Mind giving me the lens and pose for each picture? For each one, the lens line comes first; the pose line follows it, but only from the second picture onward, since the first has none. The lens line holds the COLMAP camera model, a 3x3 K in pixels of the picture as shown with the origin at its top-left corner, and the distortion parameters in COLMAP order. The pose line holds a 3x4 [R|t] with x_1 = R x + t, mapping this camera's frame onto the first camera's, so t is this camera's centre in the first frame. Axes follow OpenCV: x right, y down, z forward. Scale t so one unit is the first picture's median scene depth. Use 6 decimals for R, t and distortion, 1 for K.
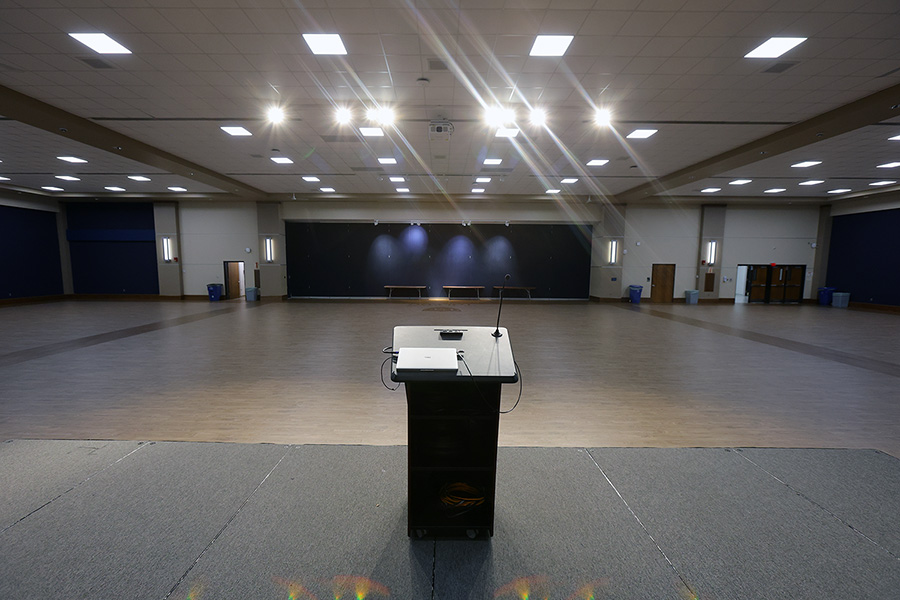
lens RADIAL K [[396.3, 0, 442.6], [0, 396.3, 304.5], [0, 0, 1]] dist [0.000403, 0.001260]
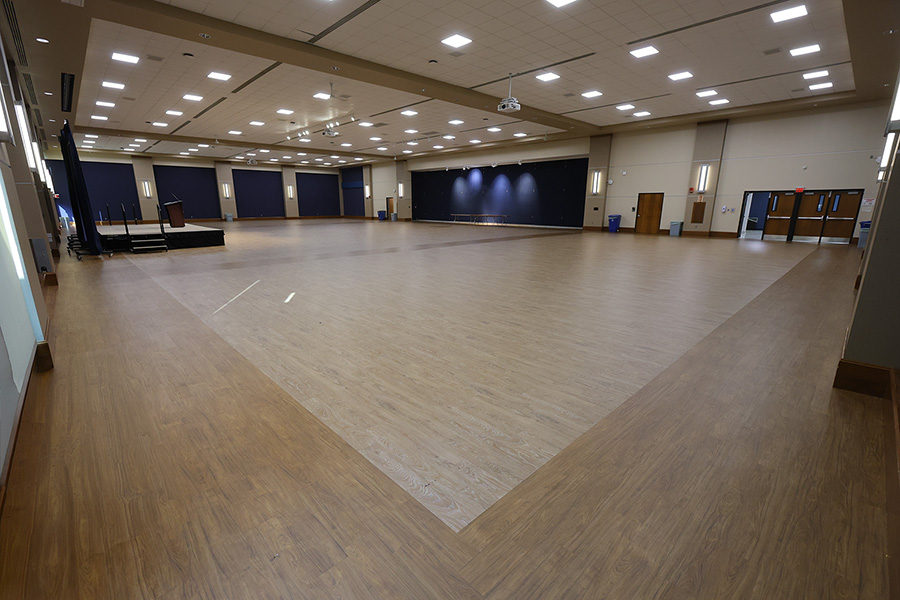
lens RADIAL K [[396.3, 0, 458.3], [0, 396.3, 296.6], [0, 0, 1]] dist [0.000403, 0.001260]
pose [[0.700196, 0.157380, -0.696388, 0.931957], [-0.056997, 0.984610, 0.165208, 0.013638], [0.711672, -0.075986, 0.698391, -0.028017]]
